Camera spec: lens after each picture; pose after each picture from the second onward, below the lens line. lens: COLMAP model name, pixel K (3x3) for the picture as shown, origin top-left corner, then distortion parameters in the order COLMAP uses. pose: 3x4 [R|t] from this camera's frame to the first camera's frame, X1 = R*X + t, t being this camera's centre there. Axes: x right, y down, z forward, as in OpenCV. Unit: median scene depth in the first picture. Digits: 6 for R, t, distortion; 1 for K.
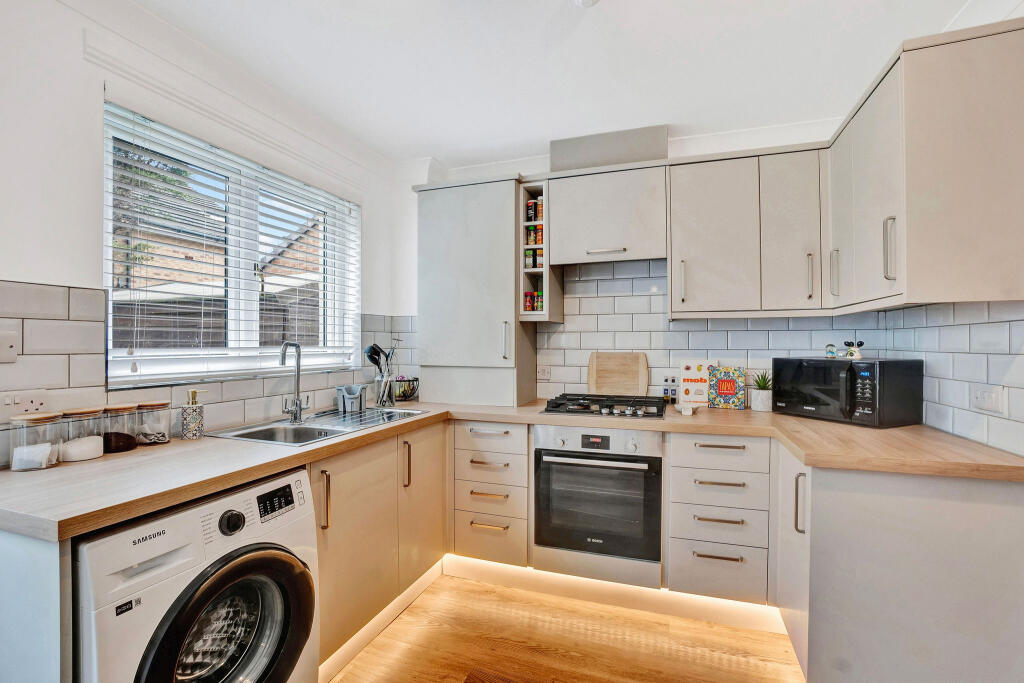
lens RADIAL K [[464.2, 0, 512.0], [0, 464.2, 341.5], [0, 0, 1]] dist [-0.041161, 0.000743]
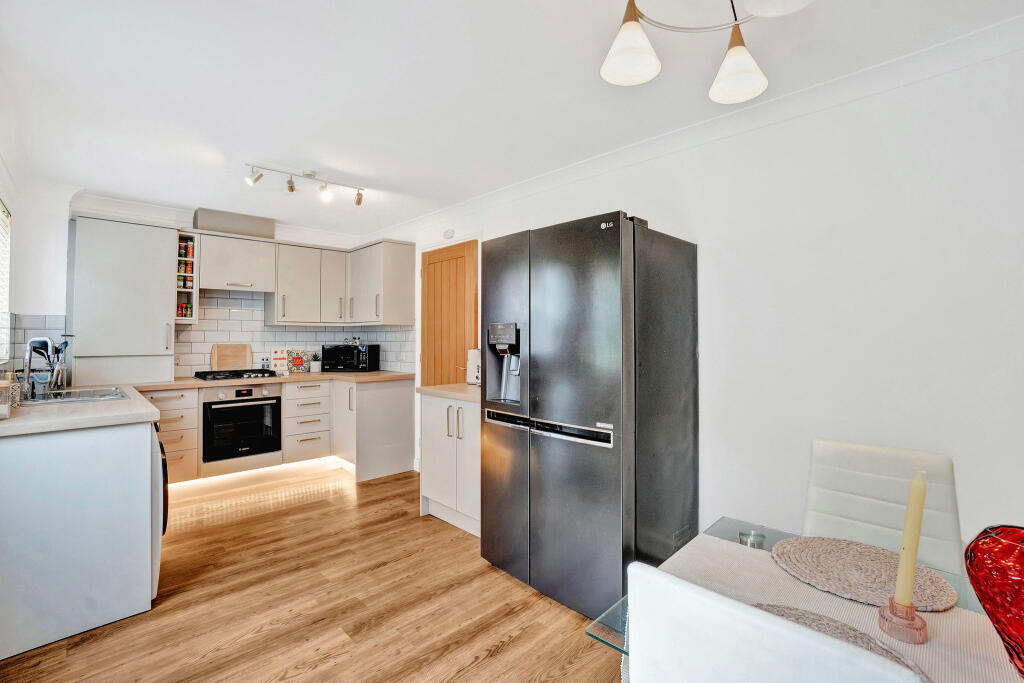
lens RADIAL K [[464.2, 0, 512.0], [0, 464.2, 341.5], [0, 0, 1]] dist [-0.041161, 0.000743]
pose [[0.452676, -0.007837, 0.891640, -0.814483], [0.000046, 0.999962, 0.008765, 0.000921], [-0.891675, -0.003927, 0.452659, -0.640093]]
